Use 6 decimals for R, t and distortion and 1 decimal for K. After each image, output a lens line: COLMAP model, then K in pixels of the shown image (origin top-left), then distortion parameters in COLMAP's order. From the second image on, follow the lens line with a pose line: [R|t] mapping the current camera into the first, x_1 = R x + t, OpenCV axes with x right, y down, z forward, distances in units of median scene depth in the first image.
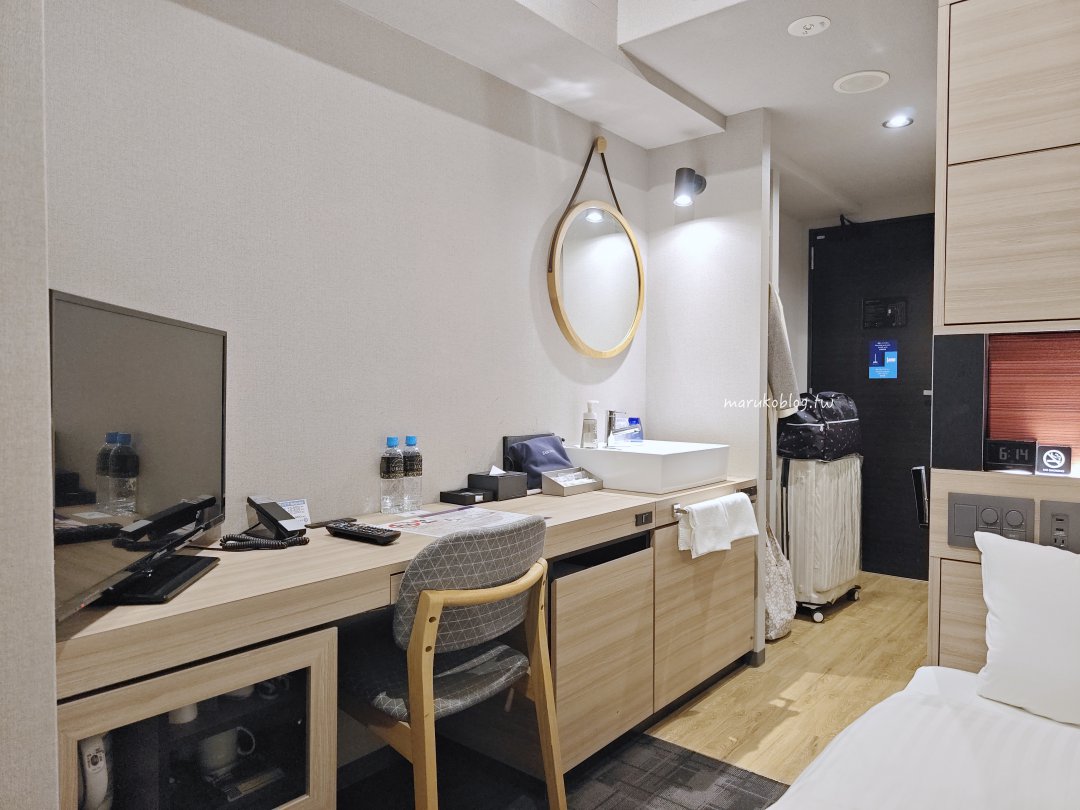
lens RADIAL K [[729.2, 0, 547.0], [0, 729.2, 405.3], [0, 0, 1]] dist [0.025181, -0.036034]
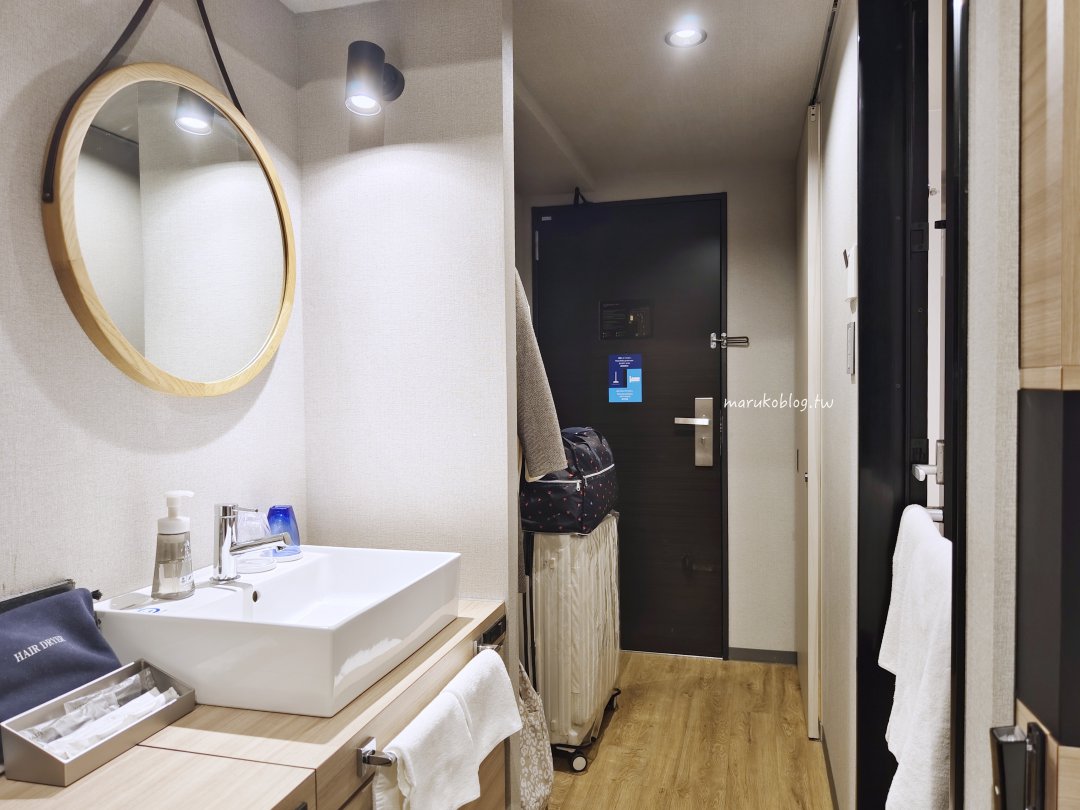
lens RADIAL K [[729.2, 0, 547.0], [0, 729.2, 405.3], [0, 0, 1]] dist [0.025181, -0.036034]
pose [[0.910349, -0.022510, 0.413228, 0.069892], [0.023184, 0.999725, 0.003385, -0.047537], [-0.413191, 0.006498, 0.910621, 0.393701]]
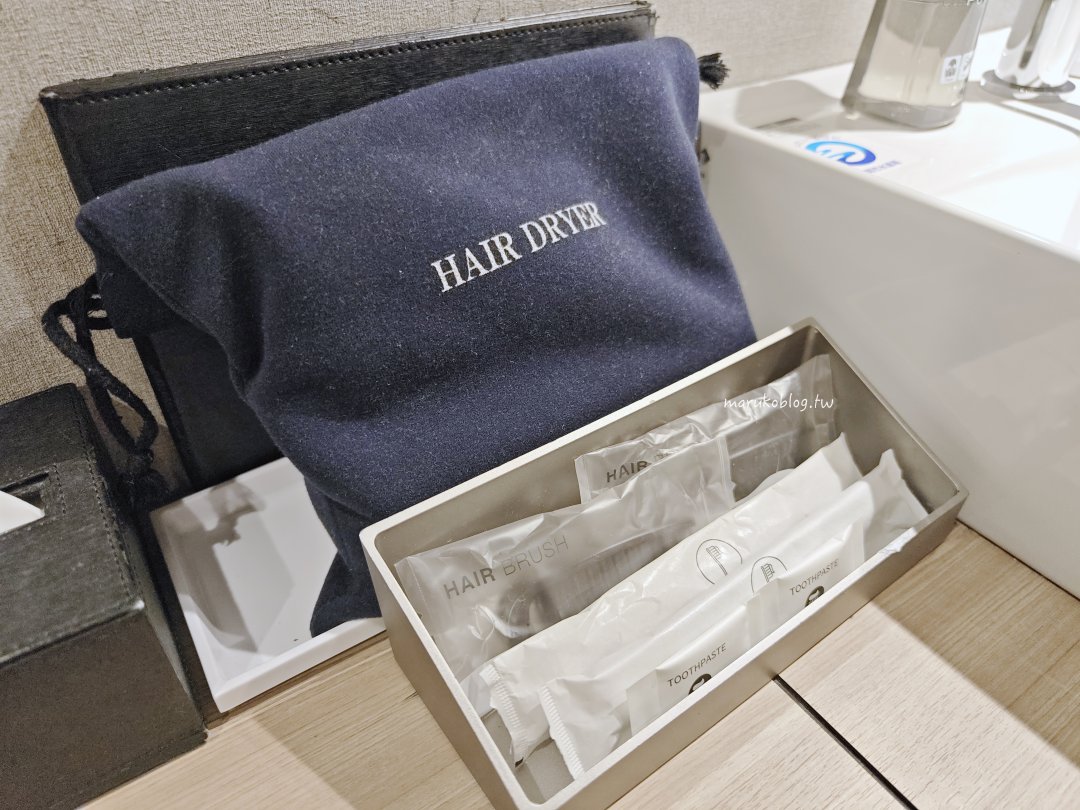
lens RADIAL K [[725.7, 0, 587.3], [0, 725.7, 404.8], [0, 0, 1]] dist [0.023254, -0.037997]
pose [[0.967293, 0.162095, -0.195112, 0.028253], [-0.010014, 0.792989, 0.609154, 0.012501], [0.253462, -0.587277, 0.768676, 0.682563]]
